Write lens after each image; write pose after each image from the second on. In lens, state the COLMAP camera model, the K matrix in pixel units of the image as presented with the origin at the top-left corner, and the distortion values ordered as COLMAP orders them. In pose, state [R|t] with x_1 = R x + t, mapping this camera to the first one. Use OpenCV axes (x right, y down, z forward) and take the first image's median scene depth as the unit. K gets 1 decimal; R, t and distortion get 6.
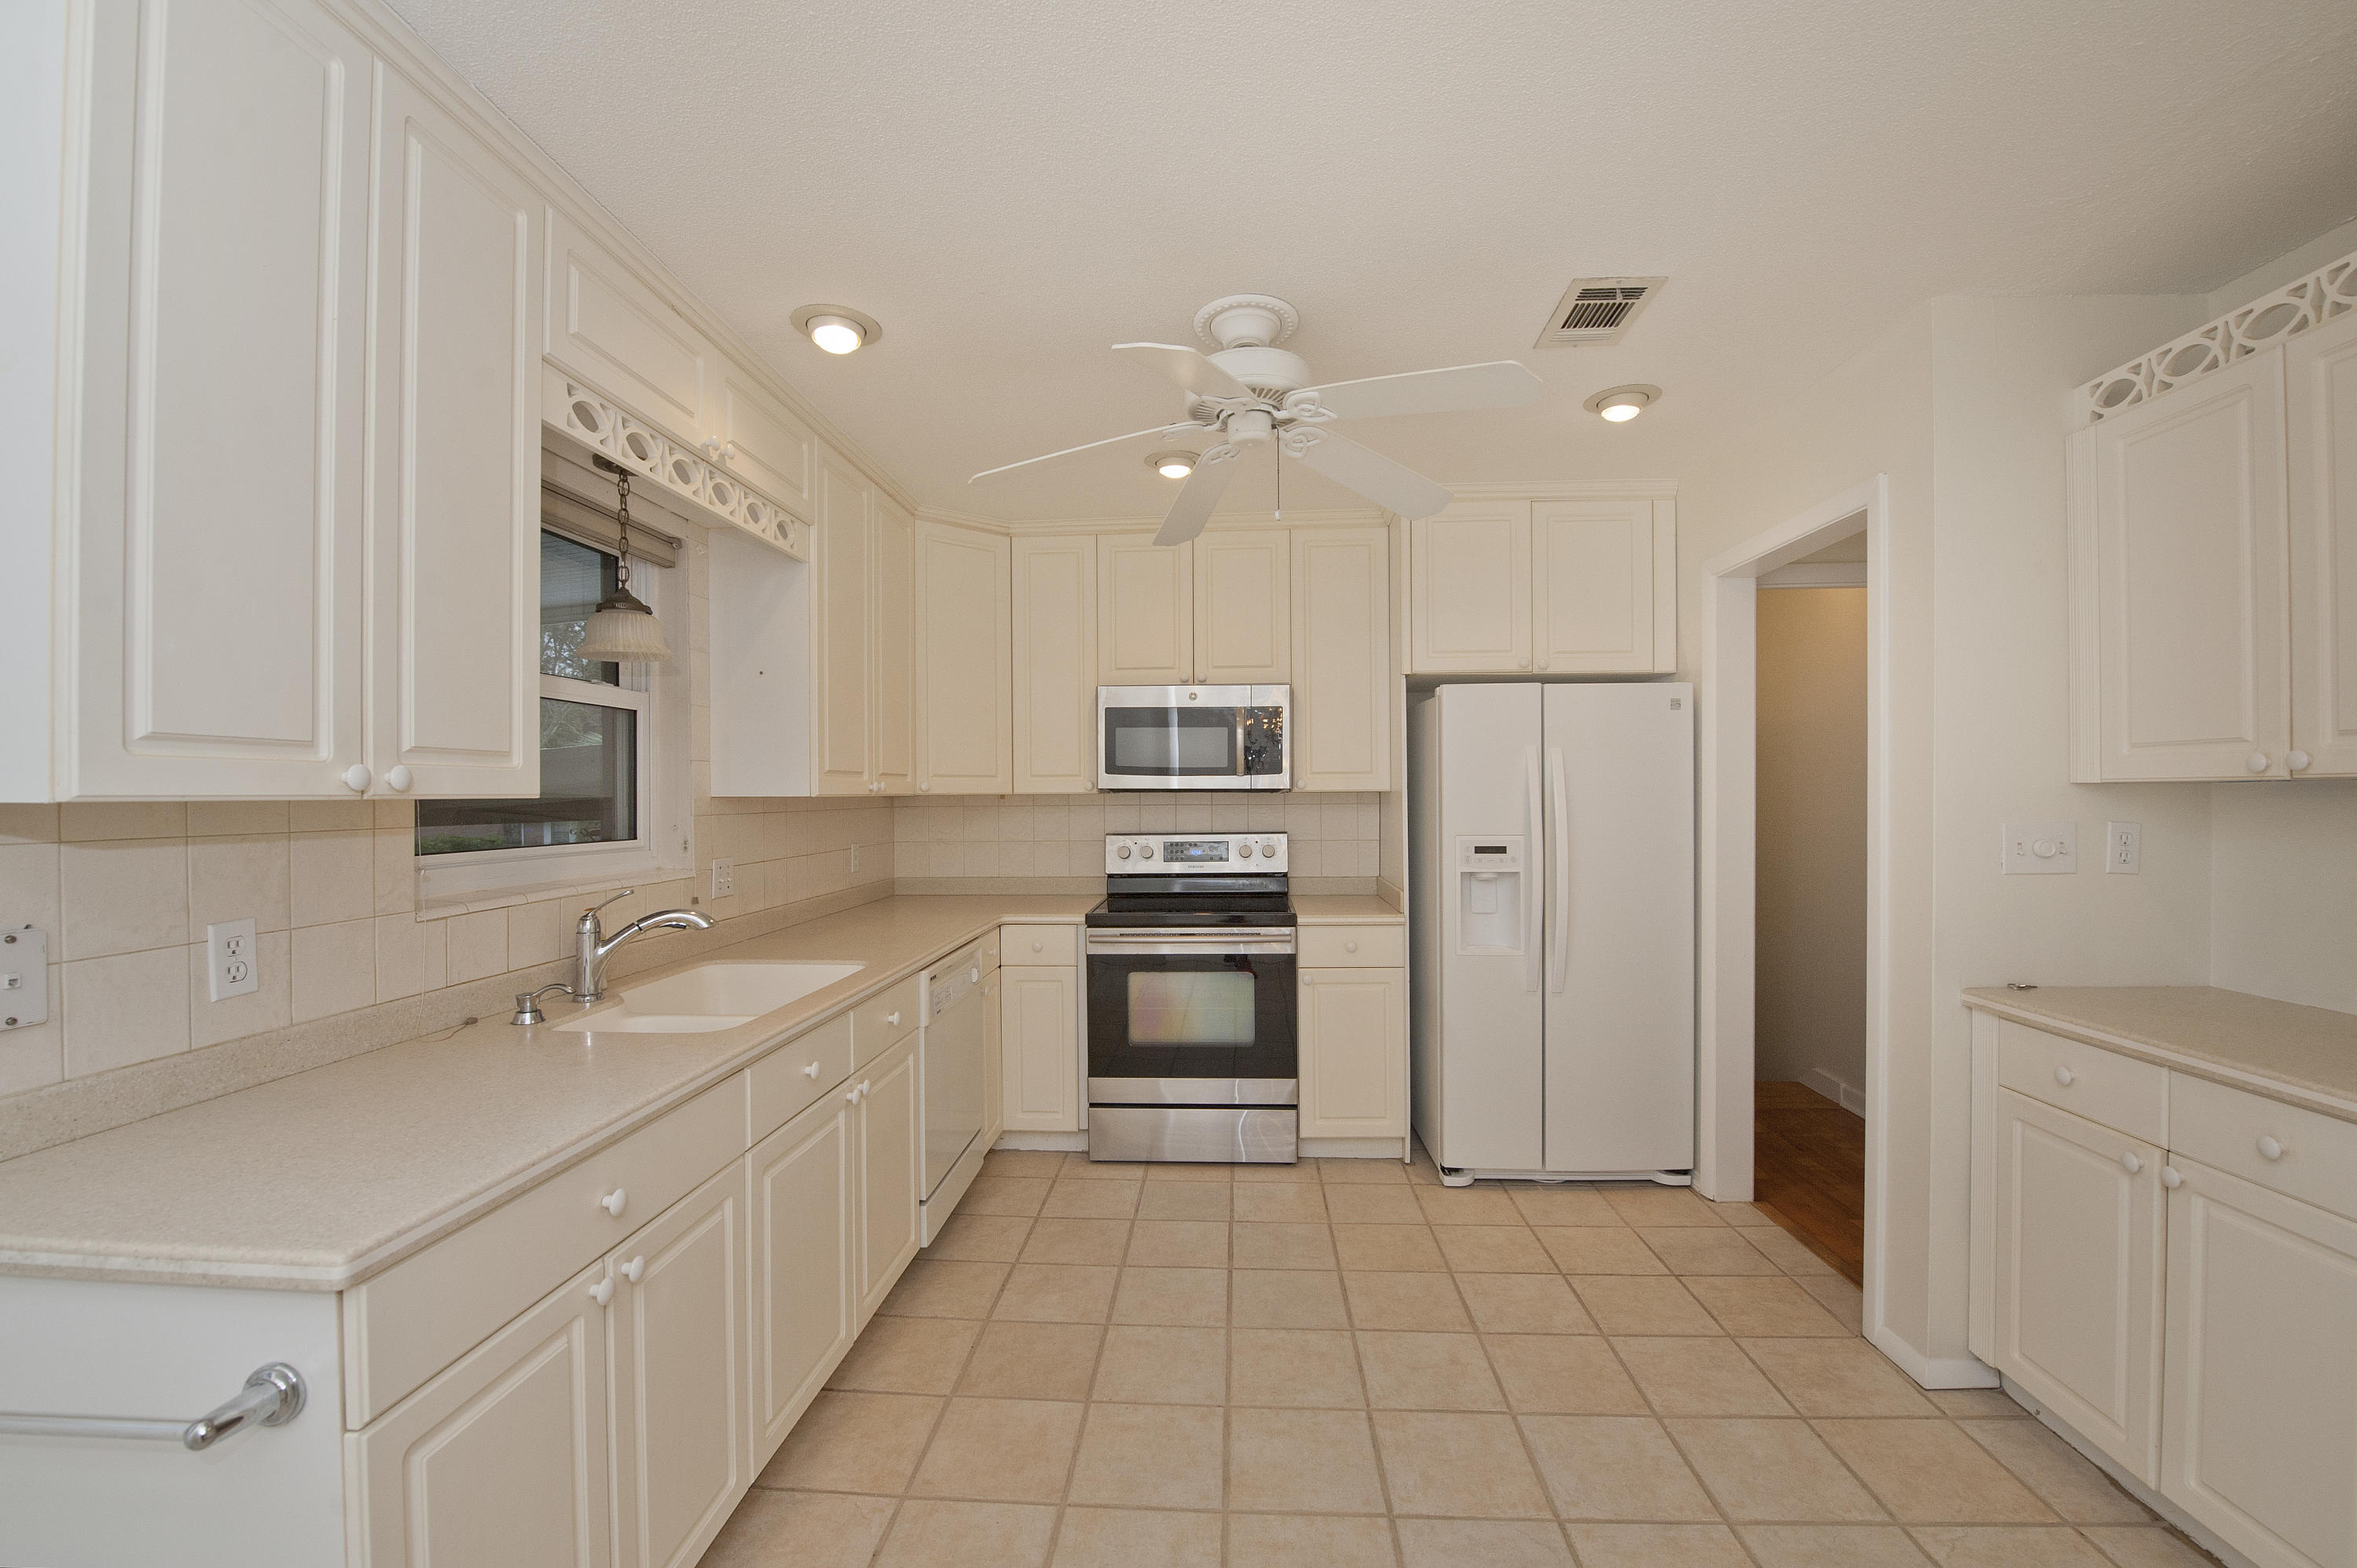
lens RADIAL K [[962.6, 0, 1184.6], [0, 962.6, 794.7], [0, 0, 1]] dist [-0.000312, -0.007028]
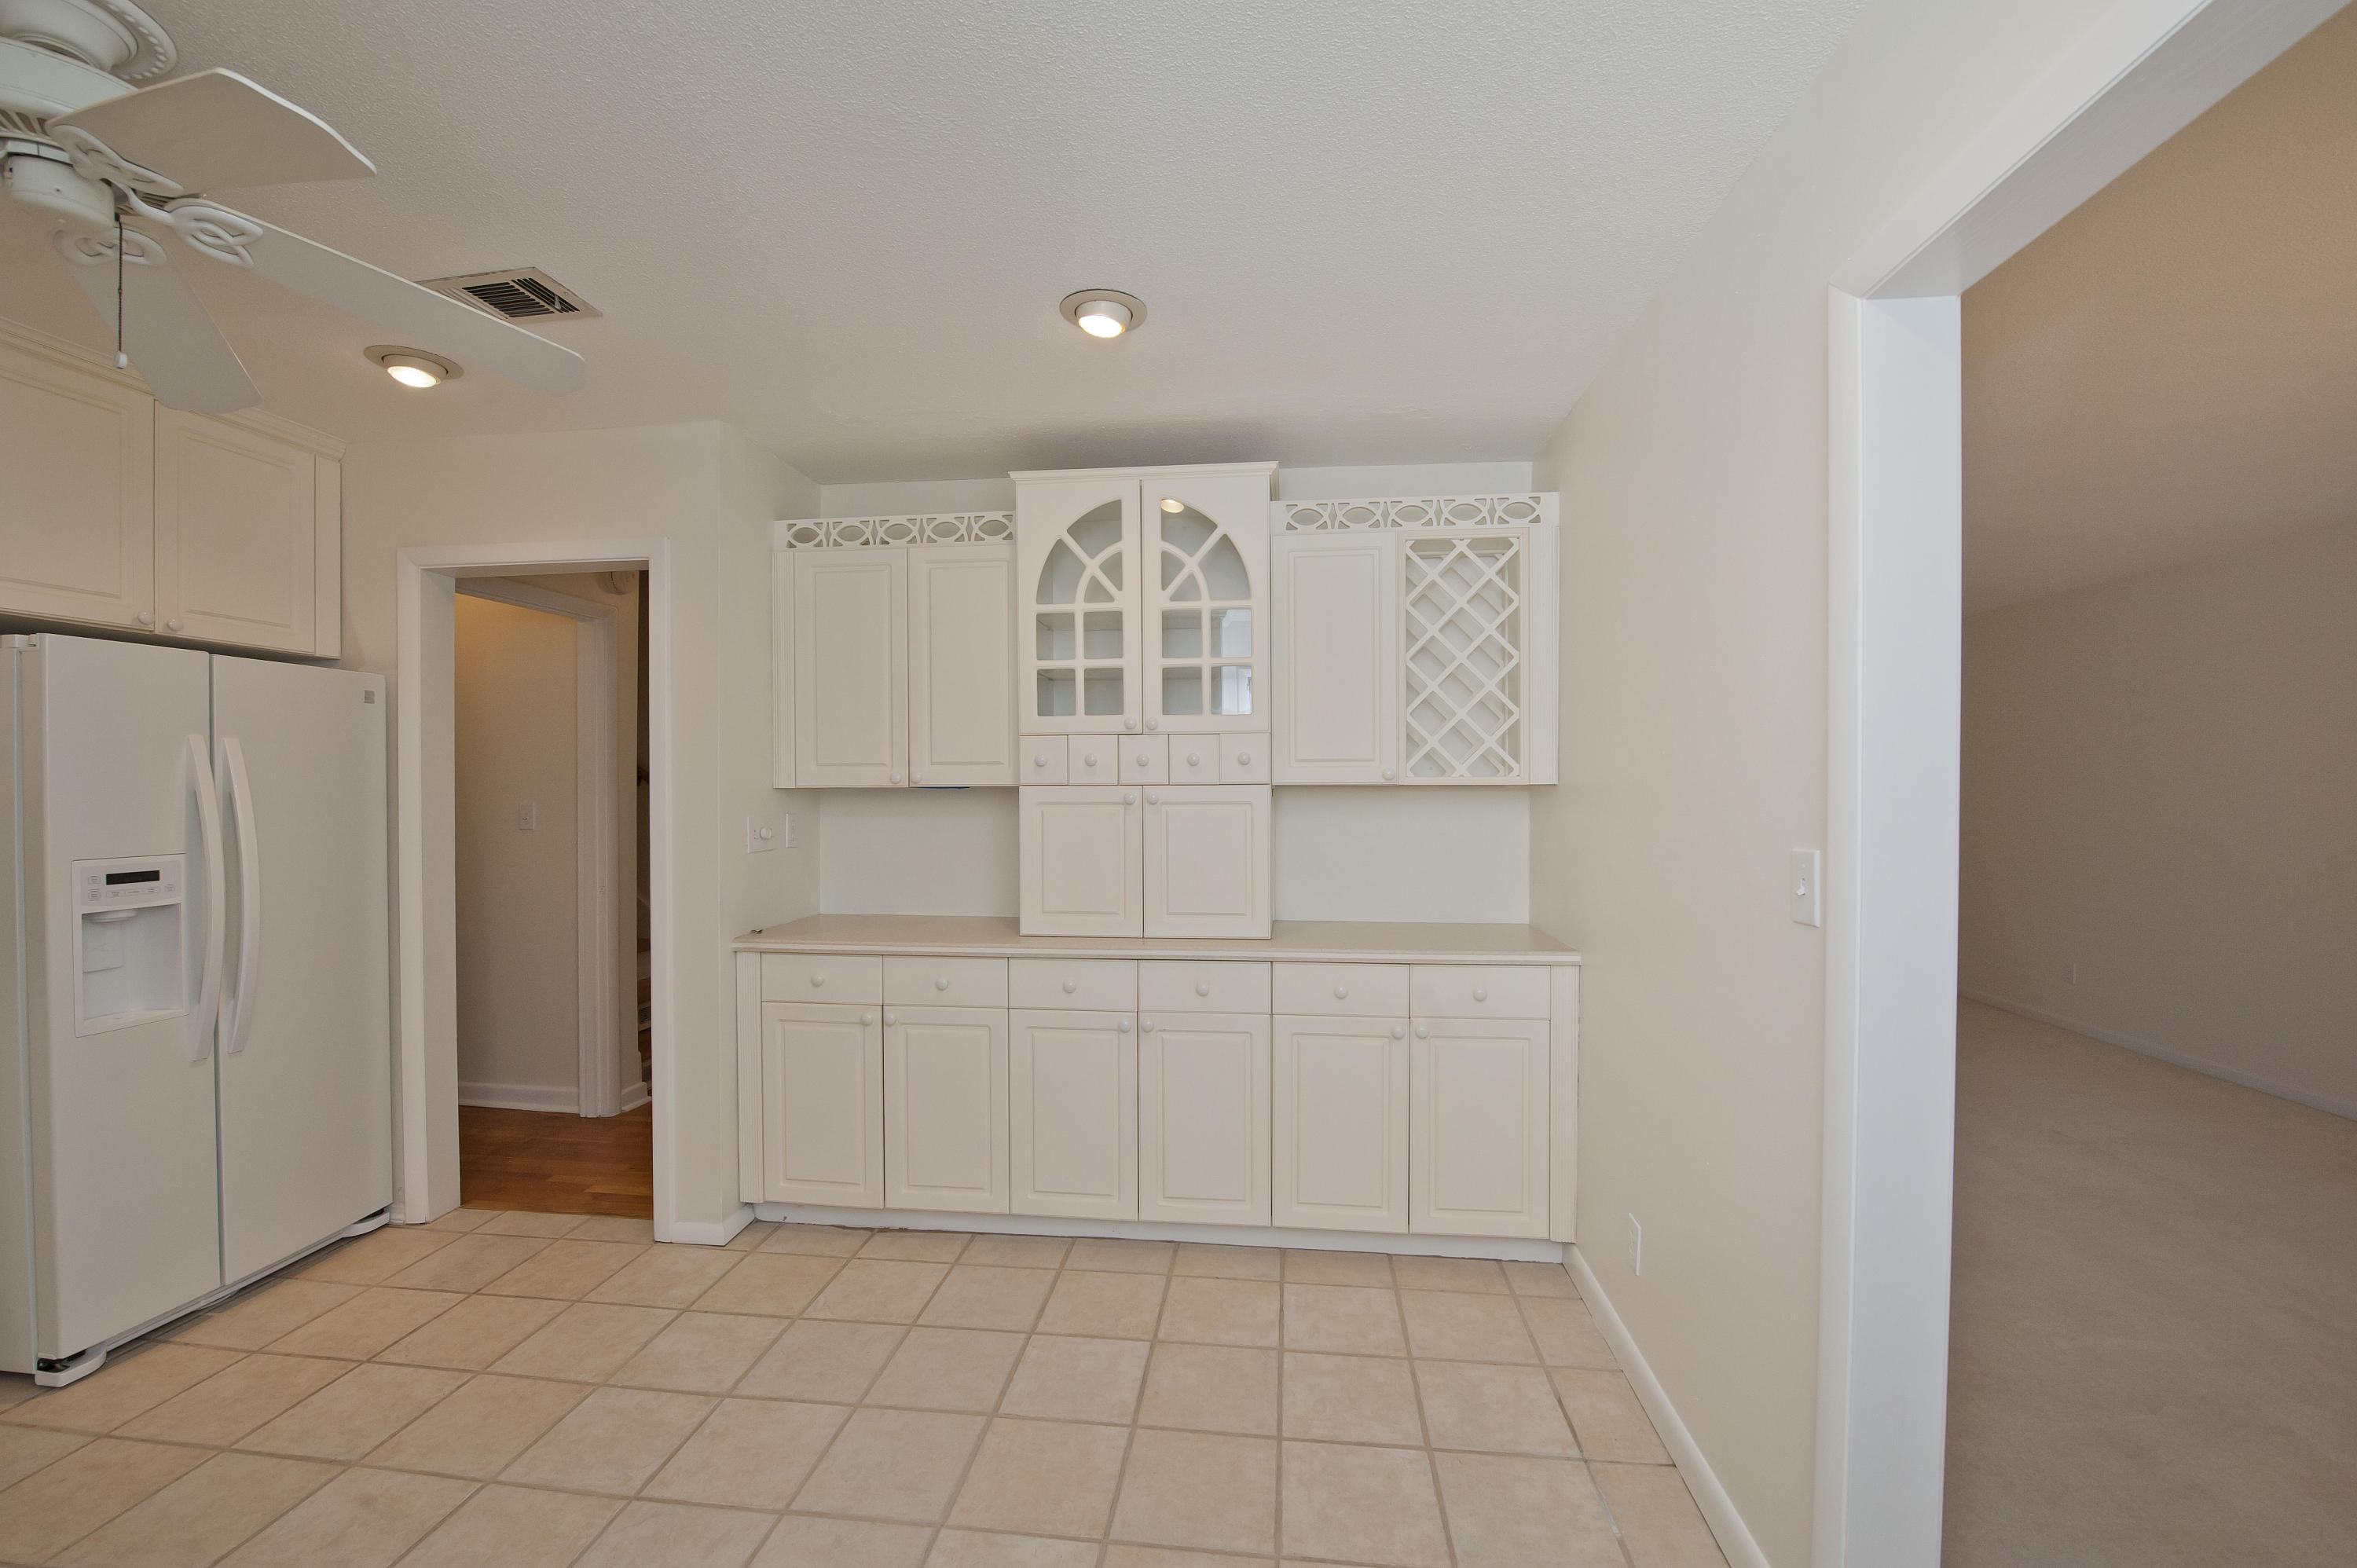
lens RADIAL K [[942.4, 0, 1174.9], [0, 942.4, 794.3], [0, 0, 1]] dist [-0.000845, -0.005965]
pose [[0.072152, -0.004620, 0.997383, -0.470886], [0.003488, 0.999984, 0.004379, -0.006687], [-0.997388, 0.003163, 0.072167, 0.277043]]
